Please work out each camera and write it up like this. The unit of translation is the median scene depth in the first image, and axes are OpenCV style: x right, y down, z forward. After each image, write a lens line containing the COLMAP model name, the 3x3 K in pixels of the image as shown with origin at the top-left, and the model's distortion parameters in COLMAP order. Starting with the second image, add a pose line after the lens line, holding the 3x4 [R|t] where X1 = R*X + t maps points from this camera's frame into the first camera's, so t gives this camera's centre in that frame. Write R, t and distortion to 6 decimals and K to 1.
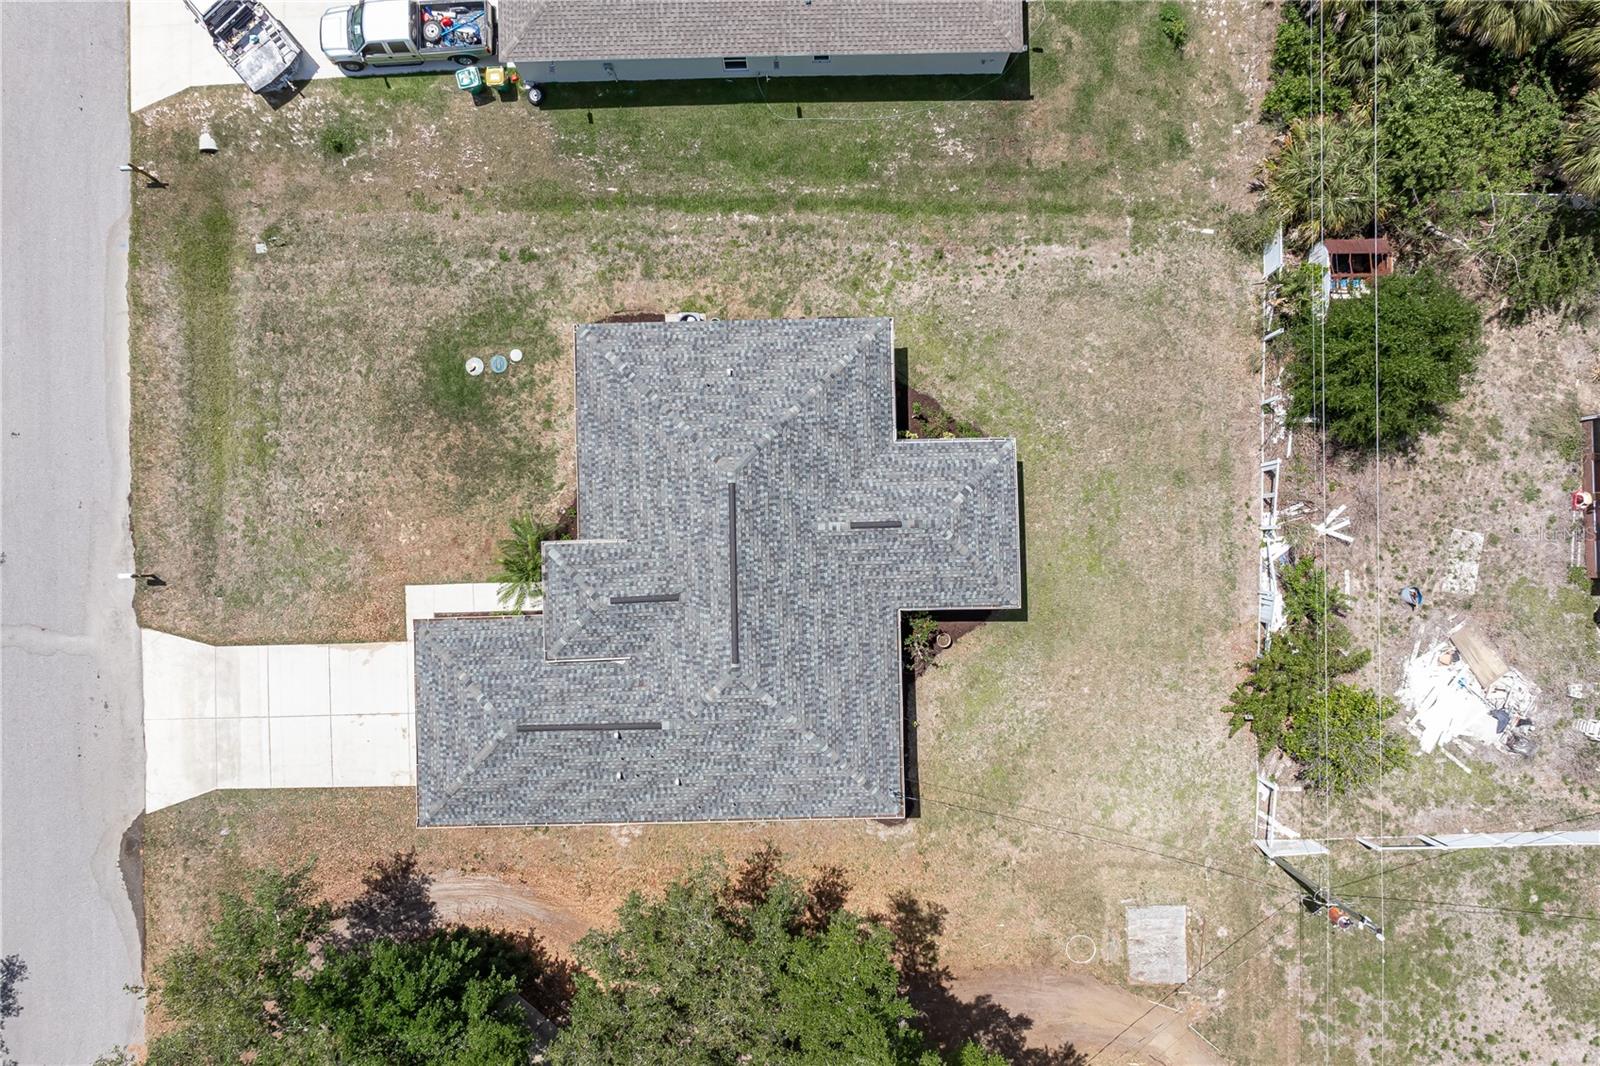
lens RADIAL K [[1135.0, 0, 815.6], [0, 1135.0, 537.7], [0, 0, 1]] dist [-0.015612, -0.000552]
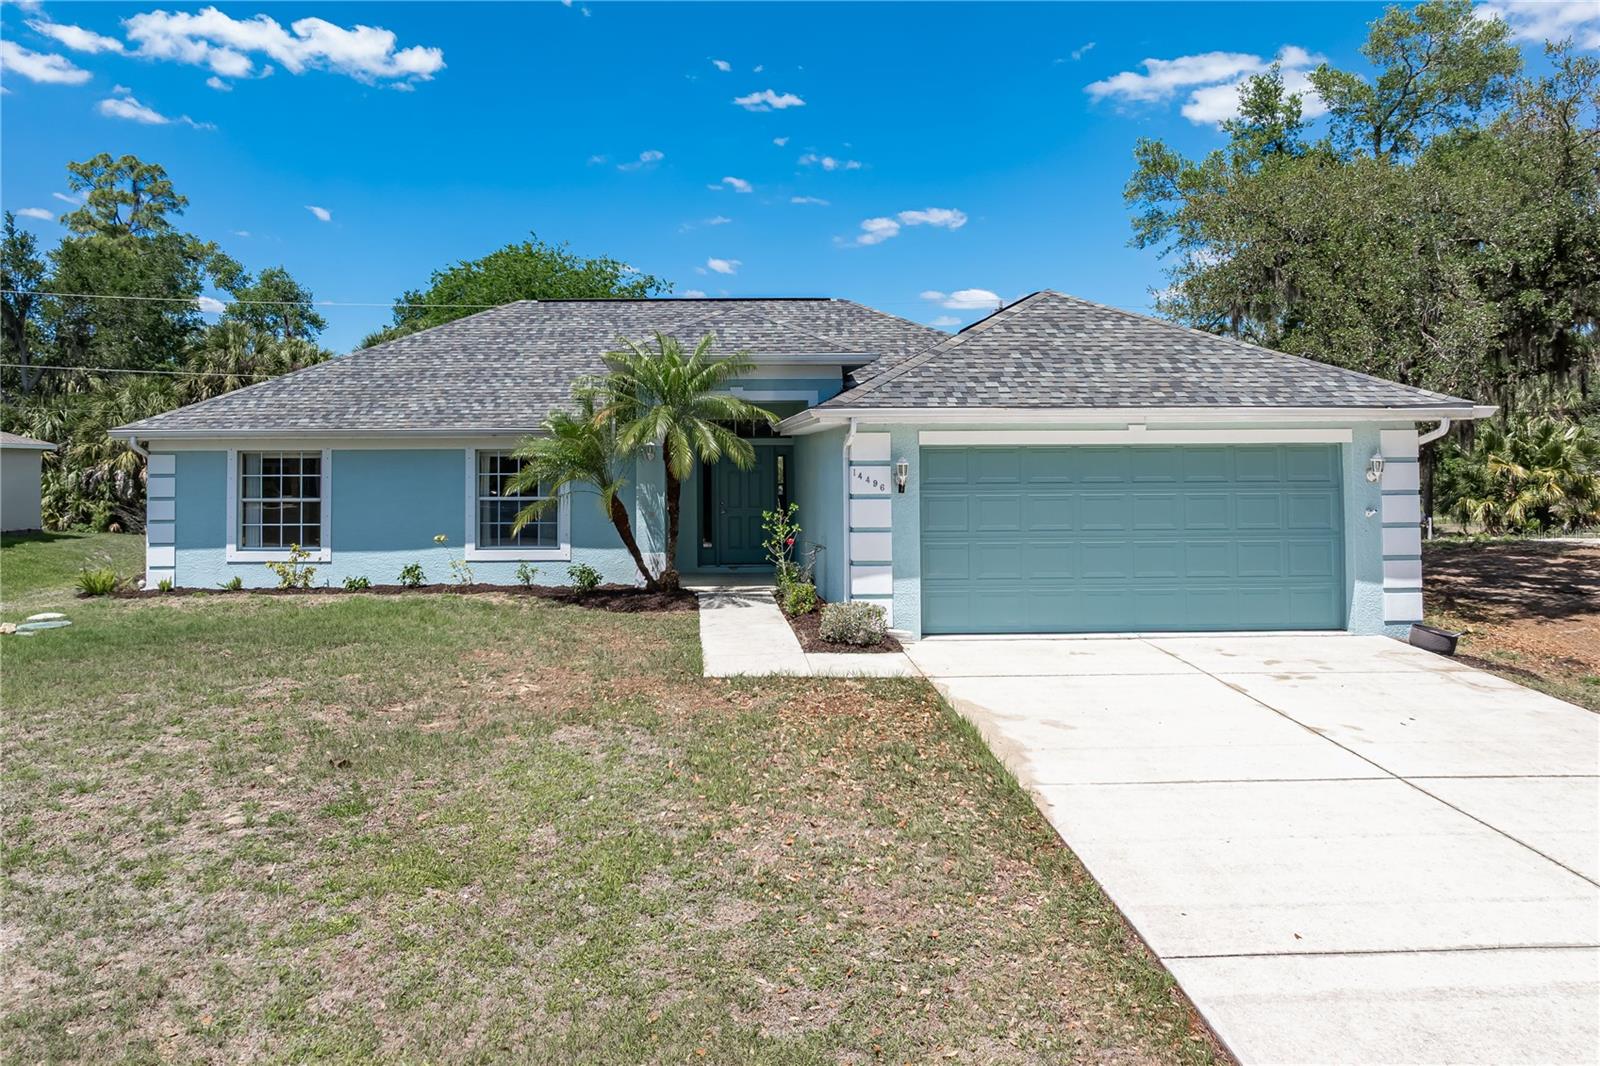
lens RADIAL K [[1195.3, 0, 702.9], [0, 1195.3, 418.0], [0, 0, 1]] dist [-0.009721, -0.001904]
pose [[0.012430, 0.037297, 0.999227, -0.621695], [0.999894, 0.007164, -0.012705, 0.044552], [-0.007633, 0.999279, -0.037204, 0.941593]]
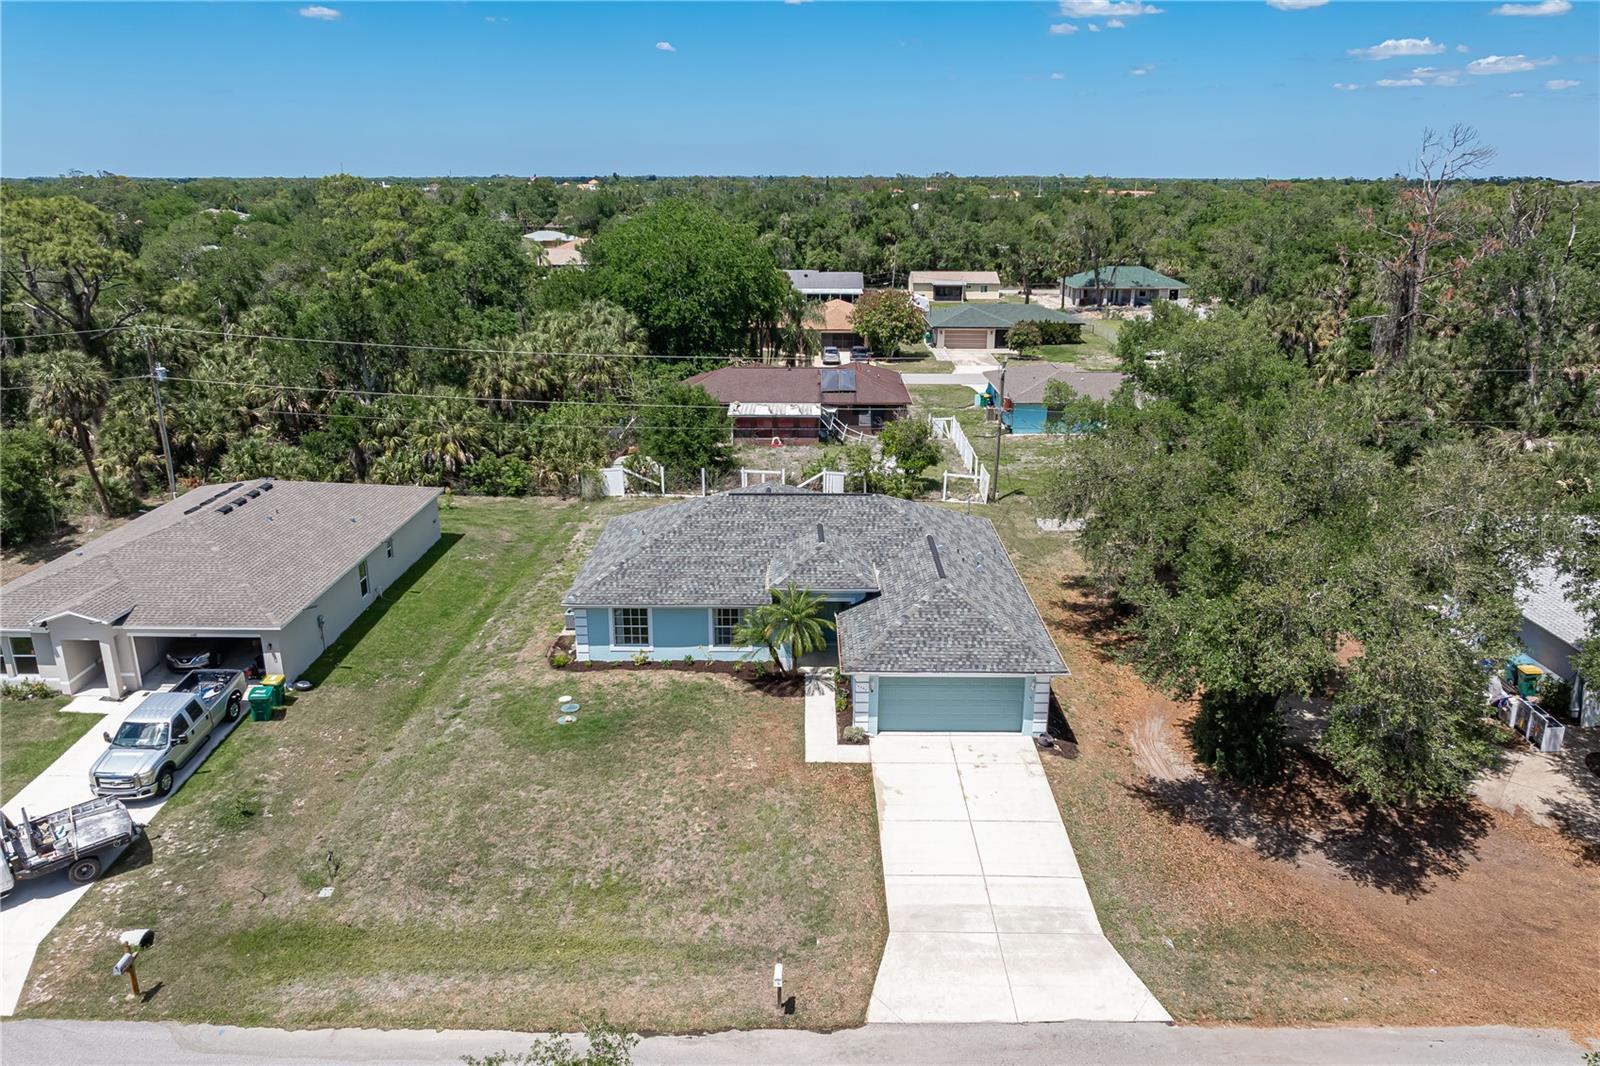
lens RADIAL K [[1128.9, 0, 802.4], [0, 1128.9, 531.8], [0, 0, 1]] dist [-0.024909, 0.009135]
pose [[0.027632, -0.298301, 0.954072, -1.103340], [0.999497, 0.023090, -0.021729, 0.053829], [-0.015548, 0.954192, 0.298789, 0.576219]]
